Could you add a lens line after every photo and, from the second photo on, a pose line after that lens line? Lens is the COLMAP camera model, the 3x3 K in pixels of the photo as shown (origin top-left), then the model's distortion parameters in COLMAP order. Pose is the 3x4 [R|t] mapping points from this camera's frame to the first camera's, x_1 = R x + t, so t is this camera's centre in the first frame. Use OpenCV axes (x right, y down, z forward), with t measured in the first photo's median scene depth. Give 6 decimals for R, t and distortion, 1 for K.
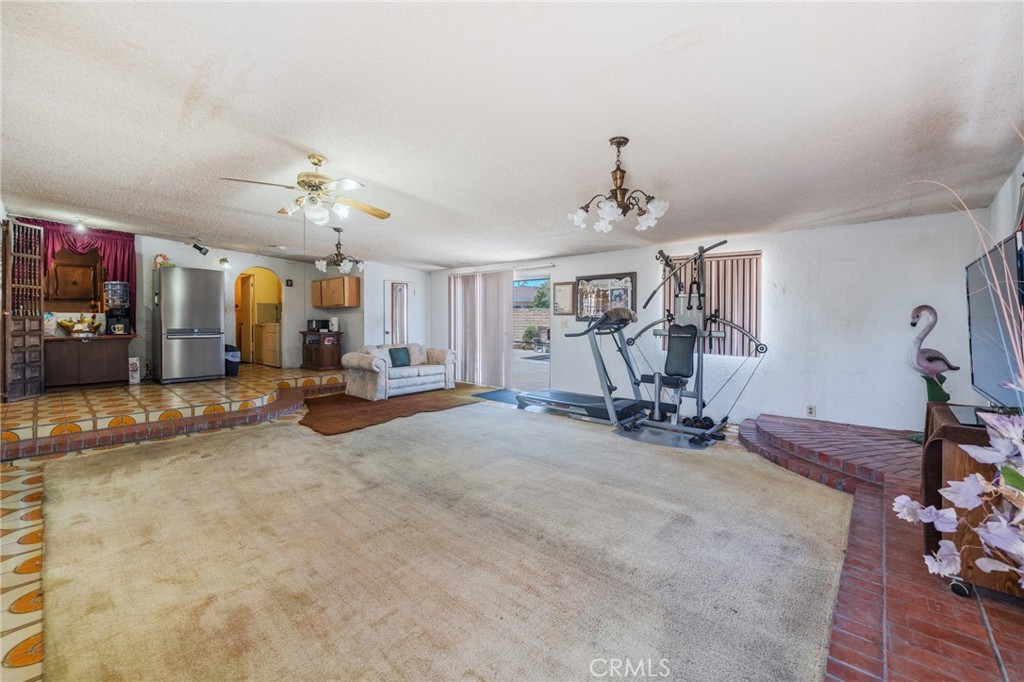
lens RADIAL K [[418.0, 0, 513.3], [0, 418.0, 322.6], [0, 0, 1]] dist [-0.001396, -0.000159]
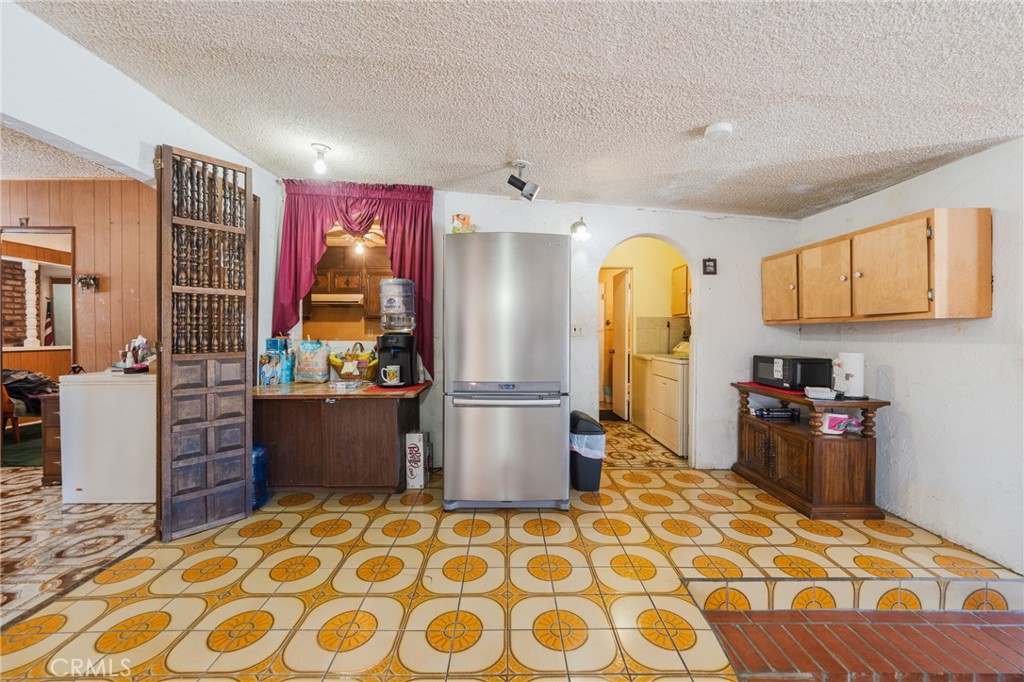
lens RADIAL K [[418.0, 0, 510.6], [0, 418.0, 336.2], [0, 0, 1]] dist [-0.001396, -0.000159]
pose [[0.678217, 0.006295, -0.734835, -0.384251], [-0.008147, 0.999966, 0.001047, -0.024885], [0.734817, 0.005277, 0.678245, 0.603225]]
